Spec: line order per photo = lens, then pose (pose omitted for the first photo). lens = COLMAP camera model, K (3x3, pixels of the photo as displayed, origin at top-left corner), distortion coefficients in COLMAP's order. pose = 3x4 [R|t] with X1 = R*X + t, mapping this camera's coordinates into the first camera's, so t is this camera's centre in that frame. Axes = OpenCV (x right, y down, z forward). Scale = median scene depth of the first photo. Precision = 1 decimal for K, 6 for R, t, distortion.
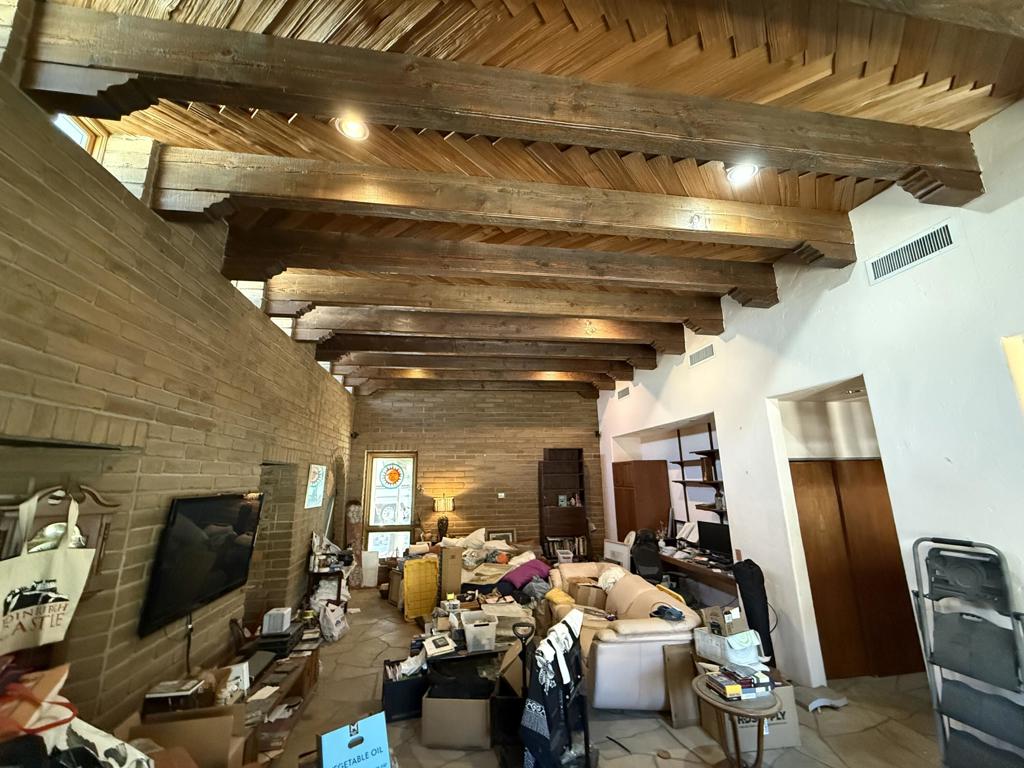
lens RADIAL K [[411.8, 0, 510.9], [0, 411.8, 384.8], [0, 0, 1]] dist [-0.001019, 0.001174]
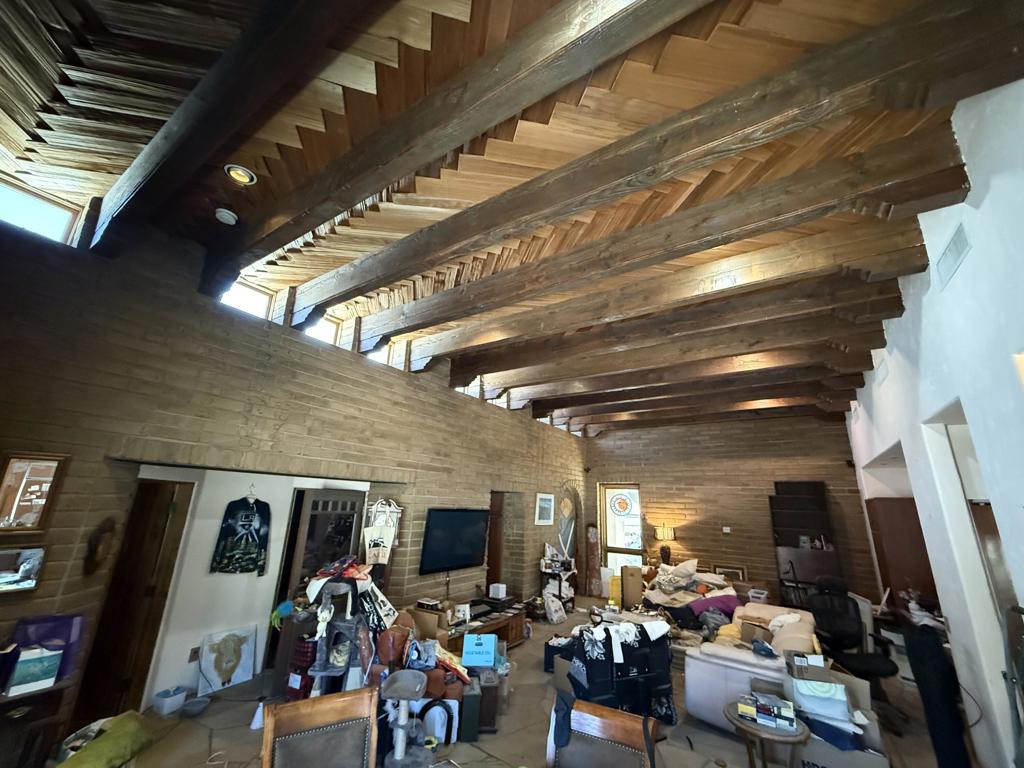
lens RADIAL K [[411.8, 0, 509.2], [0, 411.8, 382.2], [0, 0, 1]] dist [-0.001019, 0.001174]
pose [[0.736718, -0.153413, -0.658567, 0.319223], [0.104004, 0.988043, -0.113819, -0.023190], [0.668154, 0.015359, 0.743865, -0.089405]]
